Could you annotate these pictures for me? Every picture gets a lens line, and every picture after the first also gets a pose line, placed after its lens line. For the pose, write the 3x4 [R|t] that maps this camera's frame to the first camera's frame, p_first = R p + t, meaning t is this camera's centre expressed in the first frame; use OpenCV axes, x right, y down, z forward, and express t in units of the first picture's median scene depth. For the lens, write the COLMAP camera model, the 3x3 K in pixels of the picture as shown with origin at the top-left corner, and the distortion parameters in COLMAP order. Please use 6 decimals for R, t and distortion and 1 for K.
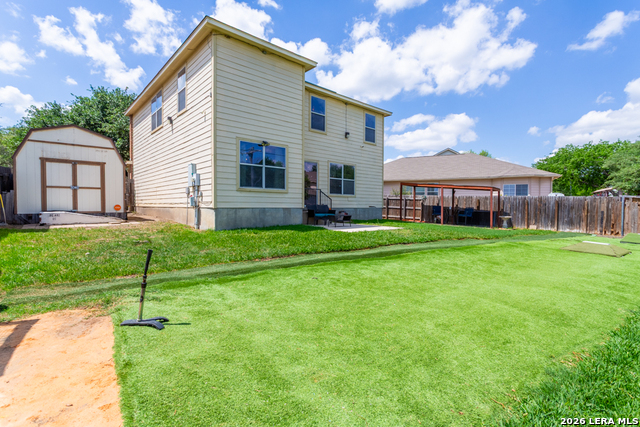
lens RADIAL K [[307.2, 0, 324.4], [0, 307.2, 213.9], [0, 0, 1]] dist [0.003412, 0.000125]
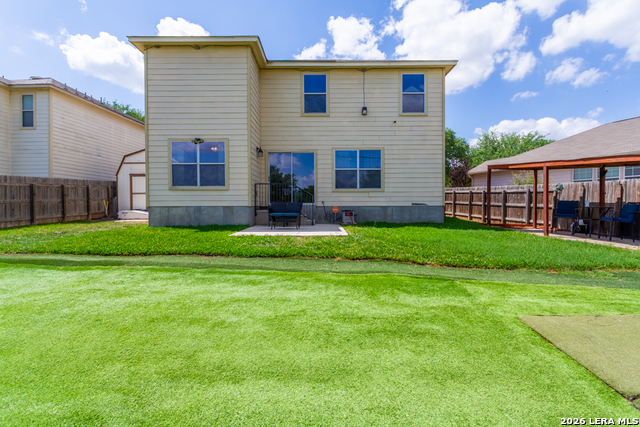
lens RADIAL K [[307.2, 0, 319.6], [0, 307.2, 212.1], [0, 0, 1]] dist [0.003412, 0.000125]
pose [[0.741708, 0.000664, -0.670722, 0.699925], [-0.008167, 0.999934, -0.008041, 0.003397], [0.670673, 0.011442, 0.741665, 0.500681]]
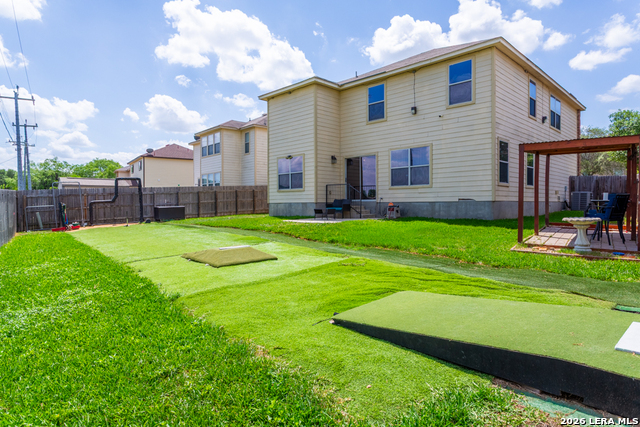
lens RADIAL K [[386.6, 0, 320.4], [0, 386.6, 214.5], [0, 0, 1]] dist [-0.001712, -0.000072]
pose [[0.043563, 0.016870, -0.998908, 1.483822], [-0.018612, 0.999698, 0.016072, 0.002480], [0.998877, 0.017892, 0.043864, 0.997775]]
